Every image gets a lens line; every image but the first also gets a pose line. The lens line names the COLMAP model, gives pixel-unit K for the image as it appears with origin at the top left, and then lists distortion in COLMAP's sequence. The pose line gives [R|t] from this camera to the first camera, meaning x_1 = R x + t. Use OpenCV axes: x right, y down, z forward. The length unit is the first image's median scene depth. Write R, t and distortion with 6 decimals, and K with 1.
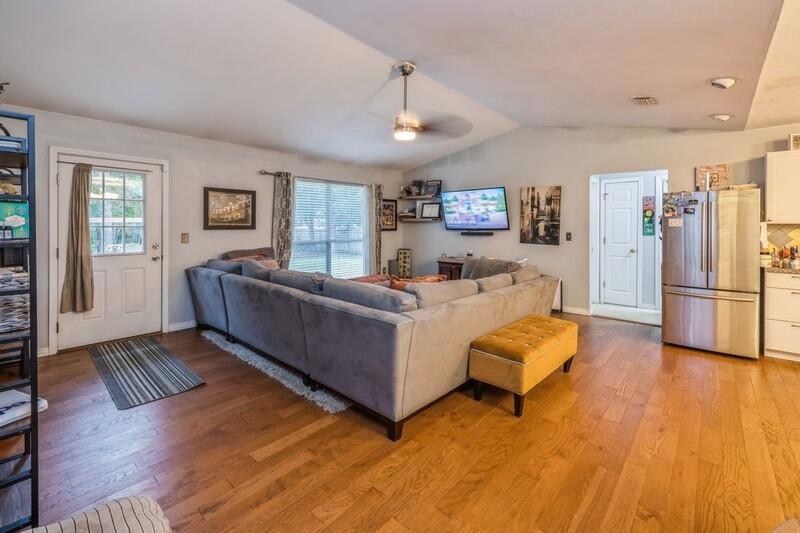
lens RADIAL K [[353.5, 0, 396.3], [0, 353.5, 232.8], [0, 0, 1]] dist [-0.000760, 0.000006]
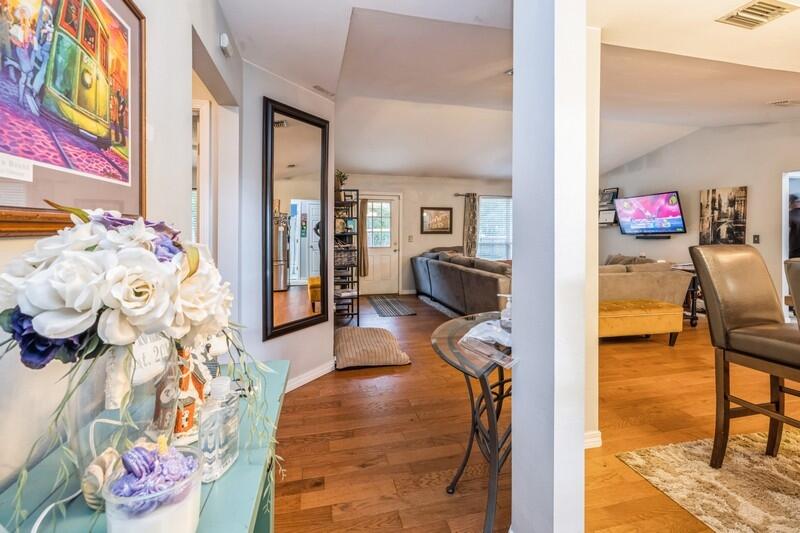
lens RADIAL K [[347.5, 0, 394.8], [0, 347.5, 241.7], [0, 0, 1]] dist [-0.000304, -0.000247]
pose [[0.820508, 0.005685, -0.571607, 0.224070], [-0.007389, 0.999972, -0.000662, 0.025023], [0.571588, 0.004767, 0.820527, -0.310818]]
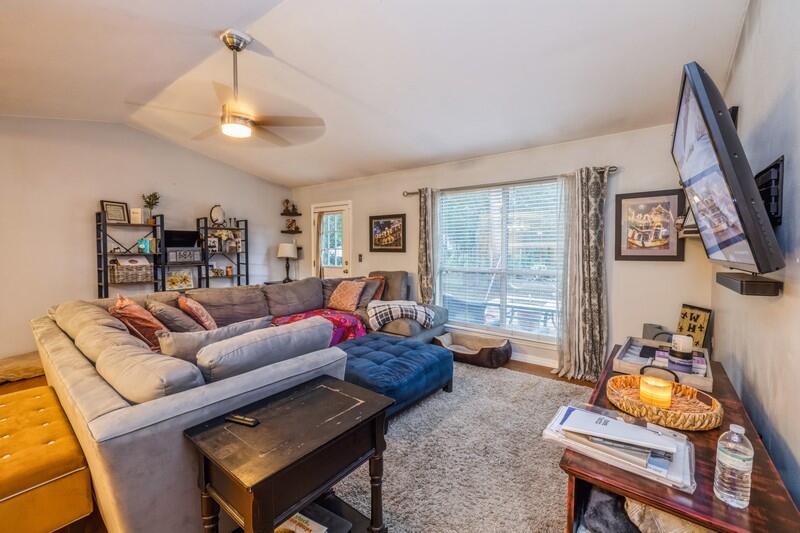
lens RADIAL K [[347.5, 0, 394.8], [0, 347.5, 241.7], [0, 0, 1]] dist [-0.000304, -0.000247]
pose [[0.095908, -0.019510, -0.995199, 0.548593], [-0.020599, 0.999555, -0.021580, -0.017240], [0.995177, 0.022570, 0.095464, 0.847912]]
